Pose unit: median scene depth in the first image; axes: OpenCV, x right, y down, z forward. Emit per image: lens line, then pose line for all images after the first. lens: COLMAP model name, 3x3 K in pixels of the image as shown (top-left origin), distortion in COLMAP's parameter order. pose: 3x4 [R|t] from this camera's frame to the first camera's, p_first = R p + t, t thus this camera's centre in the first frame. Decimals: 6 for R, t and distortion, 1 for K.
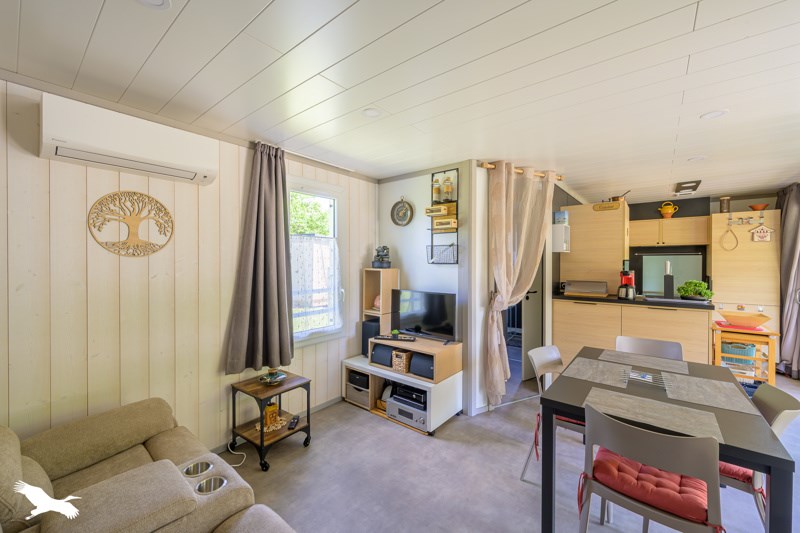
lens RADIAL K [[320.6, 0, 398.8], [0, 320.6, 262.9], [0, 0, 1]] dist [-0.000750, 0.000162]
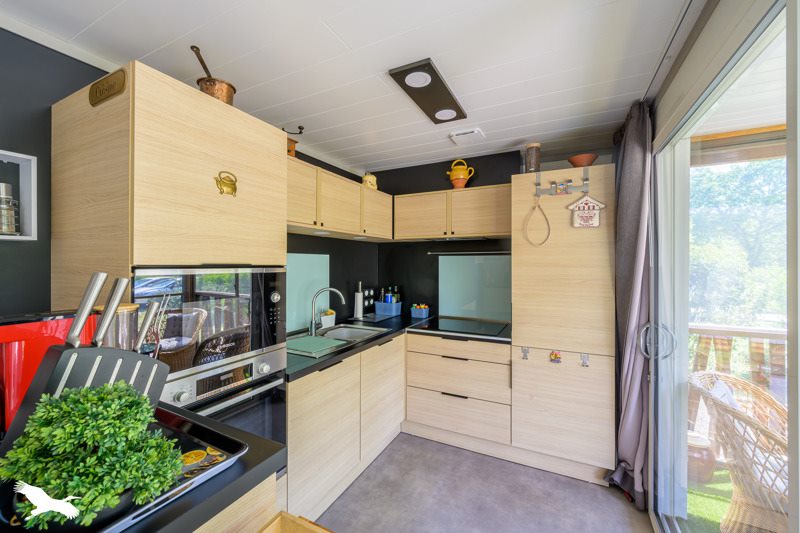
lens RADIAL K [[320.6, 0, 400.2], [0, 320.6, 265.1], [0, 0, 1]] dist [-0.000750, 0.000162]
pose [[0.975665, -0.003750, 0.219236, 0.703692], [0.003390, 0.999992, 0.002015, -0.009401], [-0.219242, -0.001222, 0.975670, 0.546017]]
